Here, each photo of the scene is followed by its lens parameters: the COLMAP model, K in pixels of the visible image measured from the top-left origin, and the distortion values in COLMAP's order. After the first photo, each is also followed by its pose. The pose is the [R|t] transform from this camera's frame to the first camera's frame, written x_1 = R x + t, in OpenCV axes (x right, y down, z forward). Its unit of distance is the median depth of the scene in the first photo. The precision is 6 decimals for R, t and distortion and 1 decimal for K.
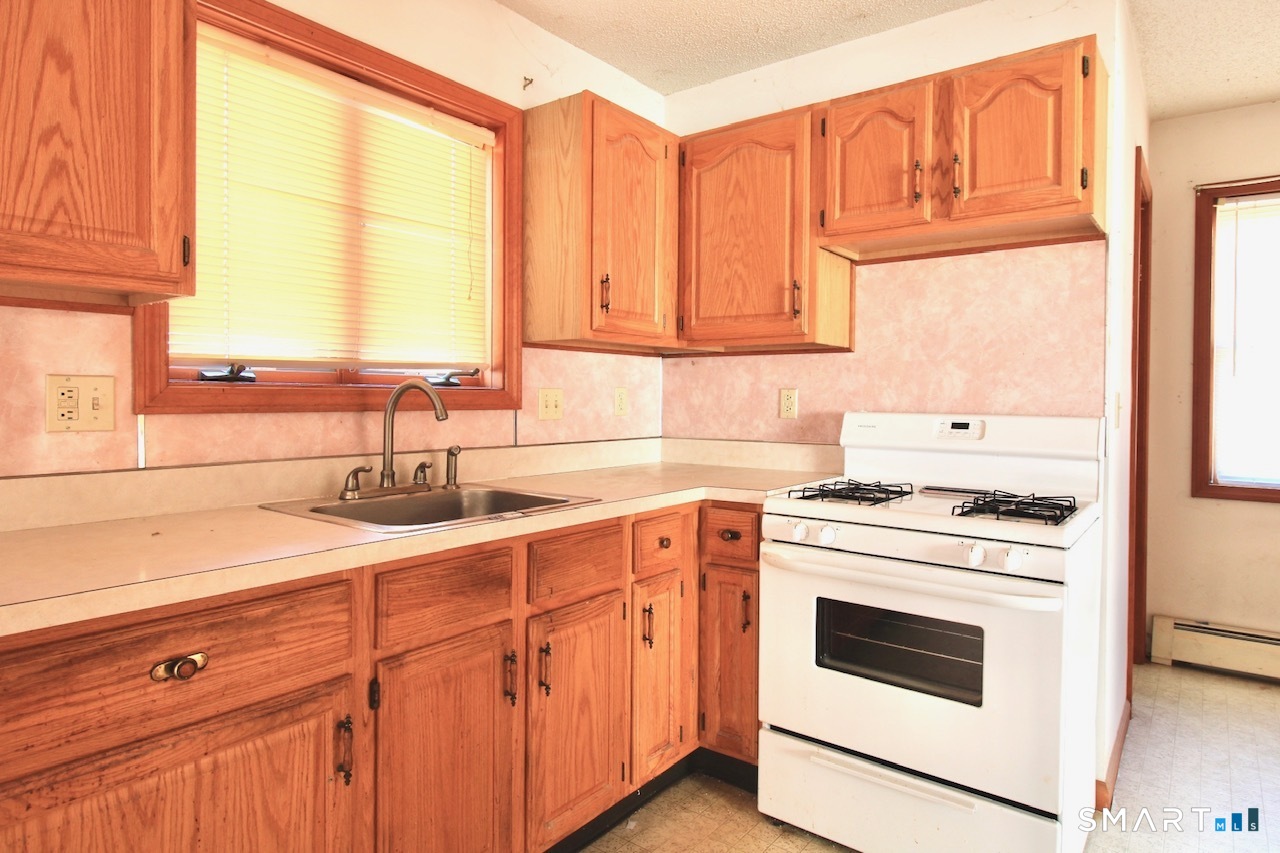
lens RADIAL K [[738.8, 0, 650.1], [0, 738.8, 405.5], [0, 0, 1]] dist [0.001663, -0.000805]
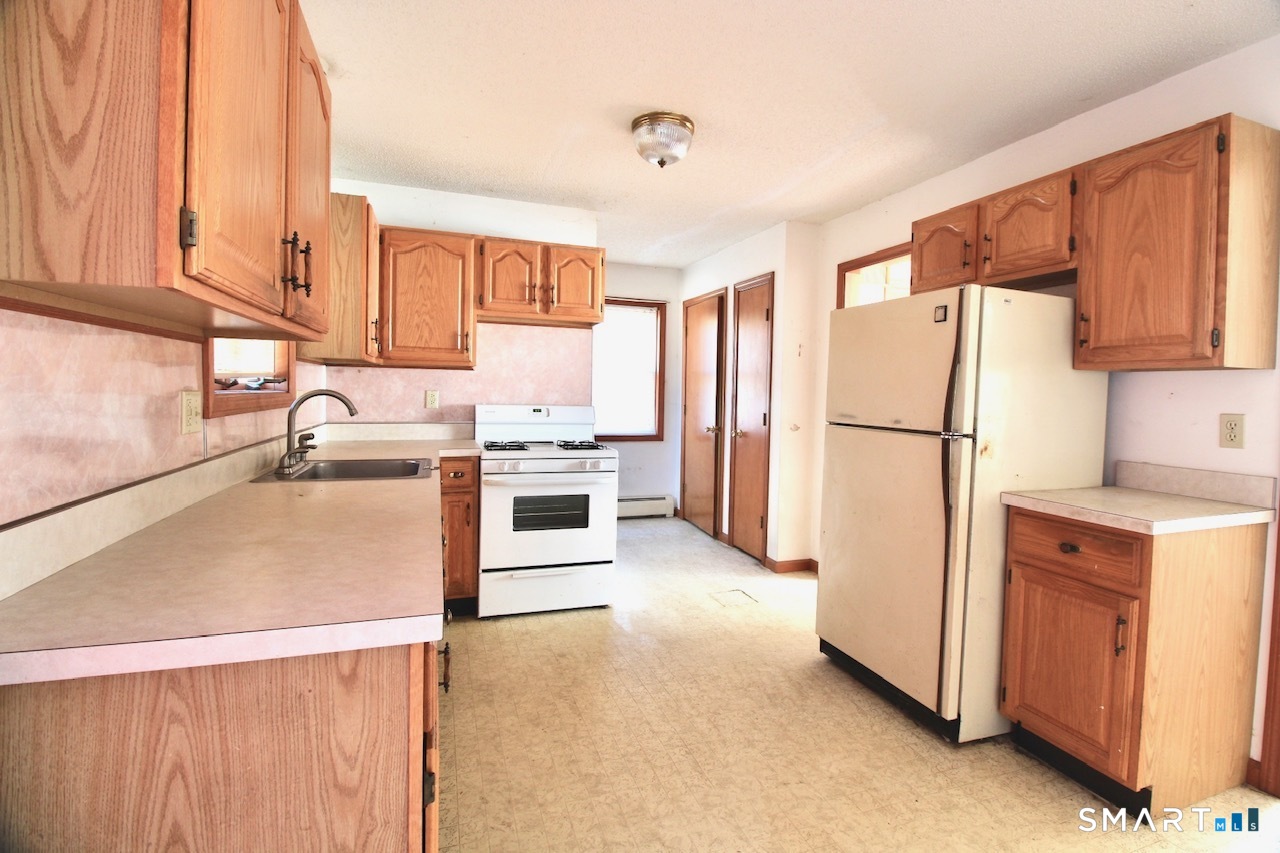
lens RADIAL K [[590.5, 0, 650.7], [0, 590.5, 405.9], [0, 0, 1]] dist [0.000259, -0.013542]
pose [[0.546919, -0.016542, 0.837022, -0.774941], [-0.007853, 0.999659, 0.024887, -0.029021], [-0.837149, -0.020184, 0.546603, -0.162905]]
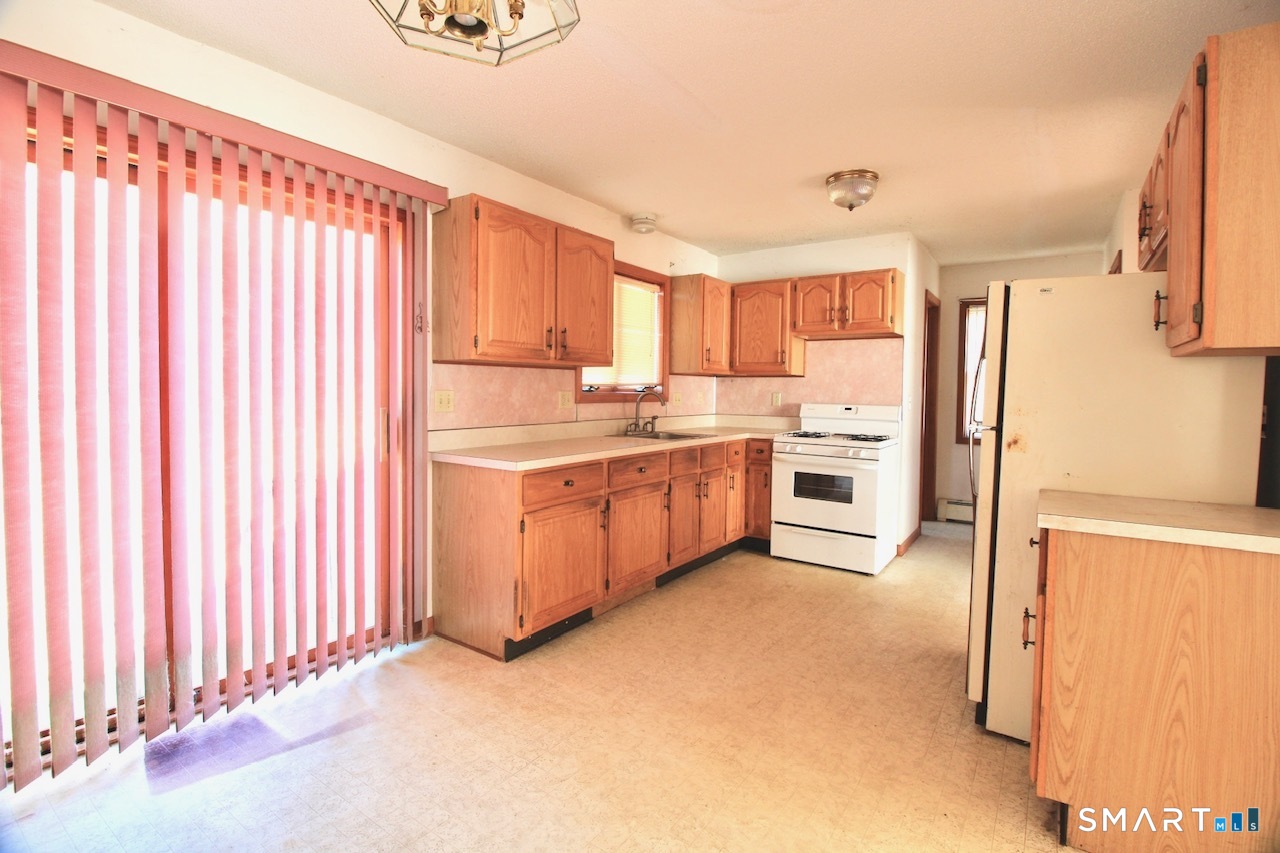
lens RADIAL K [[590.5, 0, 650.7], [0, 590.5, 405.9], [0, 0, 1]] dist [0.000259, -0.013542]
pose [[0.998726, 0.004735, 0.050230, -0.347212], [-0.005555, 0.999853, 0.016201, -0.012013], [-0.050146, -0.016460, 0.998606, -0.956314]]
